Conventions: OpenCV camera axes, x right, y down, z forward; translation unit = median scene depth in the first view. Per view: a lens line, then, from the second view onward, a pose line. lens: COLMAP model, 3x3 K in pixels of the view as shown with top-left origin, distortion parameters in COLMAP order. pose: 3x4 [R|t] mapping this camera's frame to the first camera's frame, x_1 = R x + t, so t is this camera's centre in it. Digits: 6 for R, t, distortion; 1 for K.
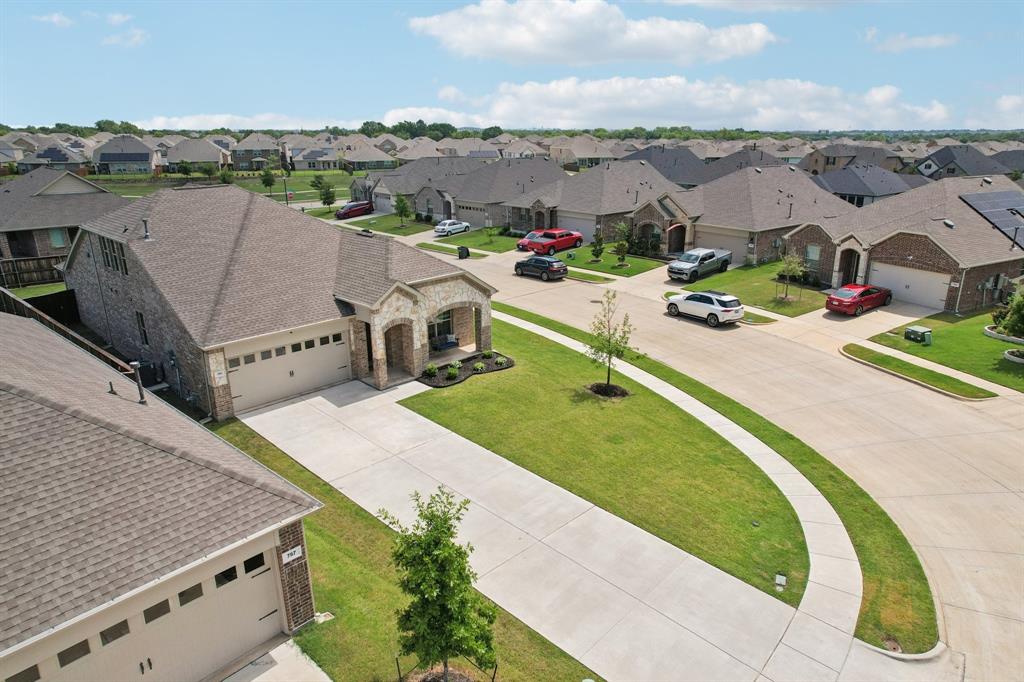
lens RADIAL K [[647.7, 0, 515.3], [0, 647.7, 354.1], [0, 0, 1]] dist [-0.018801, 0.002270]
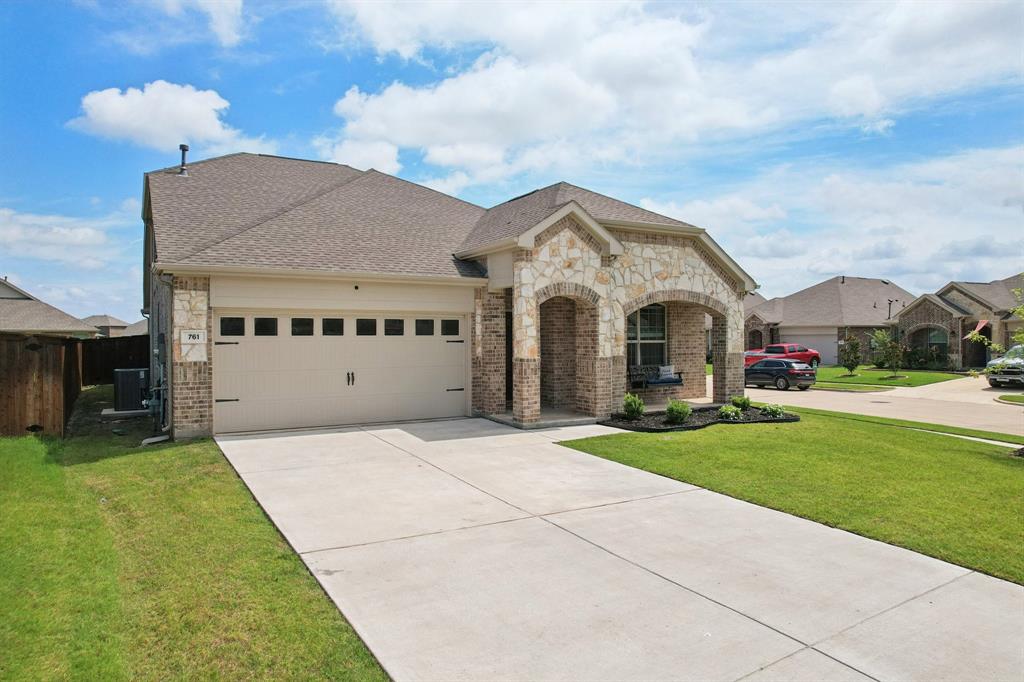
lens RADIAL K [[653.8, 0, 516.5], [0, 653.8, 344.2], [0, 0, 1]] dist [-0.071064, 0.061237]
pose [[0.965240, -0.003683, -0.261338, -0.088514], [-0.079273, 0.948673, -0.306163, 0.140279], [0.249052, 0.316238, 0.915405, 0.538813]]
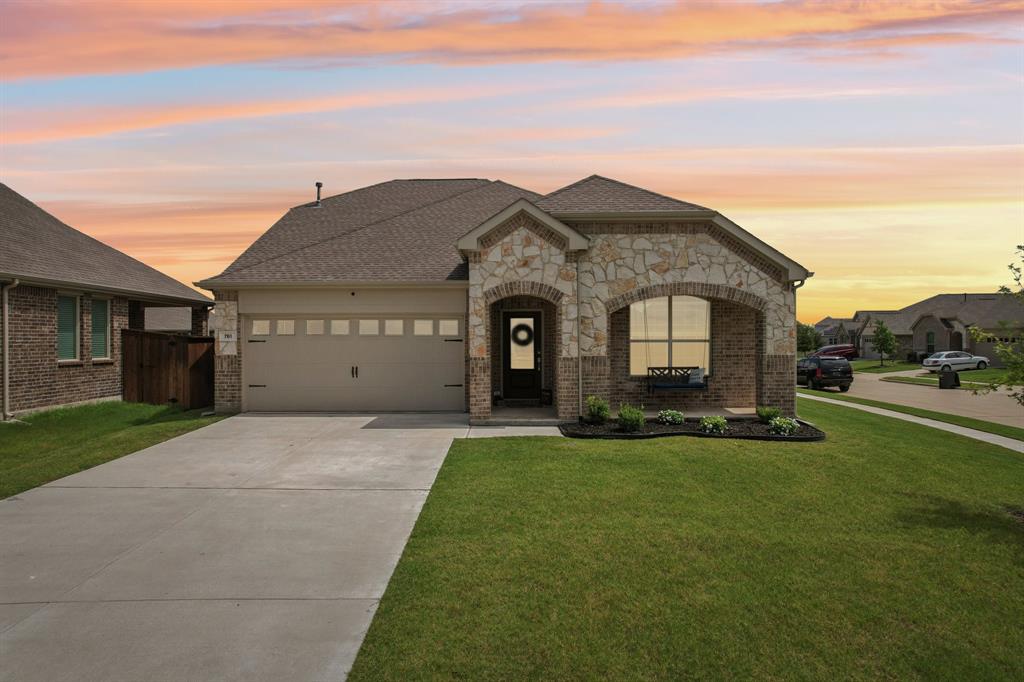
lens RADIAL K [[653.8, 0, 516.5], [0, 653.8, 344.2], [0, 0, 1]] dist [-0.071064, 0.061237]
pose [[0.696920, 0.000224, -0.717149, 0.162513], [-0.229256, 0.947596, -0.222493, 0.097732], [0.679518, 0.319470, 0.660451, 0.670754]]
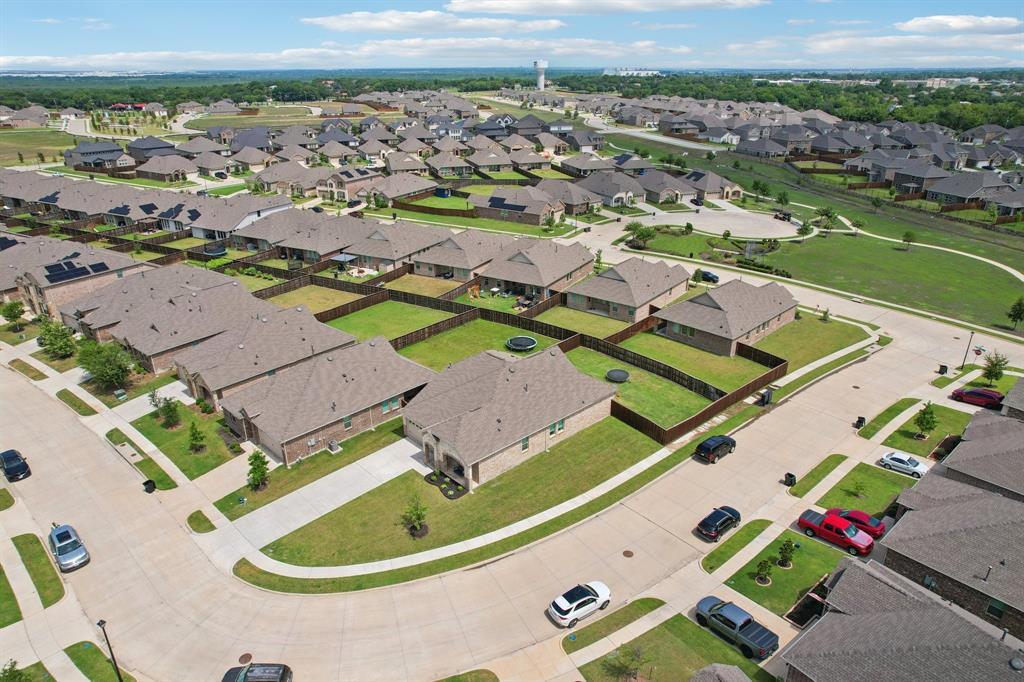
lens RADIAL K [[653.8, 0, 516.5], [0, 653.8, 344.2], [0, 0, 1]] dist [-0.071064, 0.061237]
pose [[-0.041306, 0.393063, -0.918583, 1.804284], [-0.322346, 0.864965, 0.384615, -1.351568], [0.945720, 0.311989, 0.090974, 0.949748]]
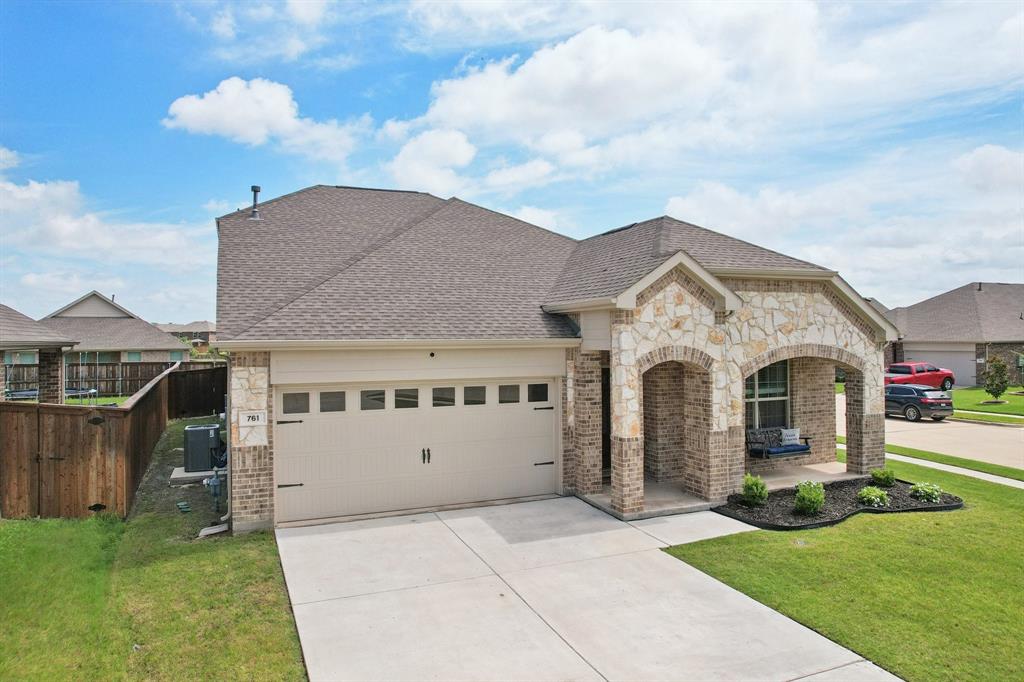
lens RADIAL K [[670.8, 0, 518.7], [0, 670.8, 336.6], [0, 0, 1]] dist [-0.071571, 0.056307]
pose [[0.922910, -0.010456, -0.384874, -0.107145], [-0.115965, 0.945662, -0.303770, 0.079951], [0.367137, 0.324984, 0.871548, 0.571407]]
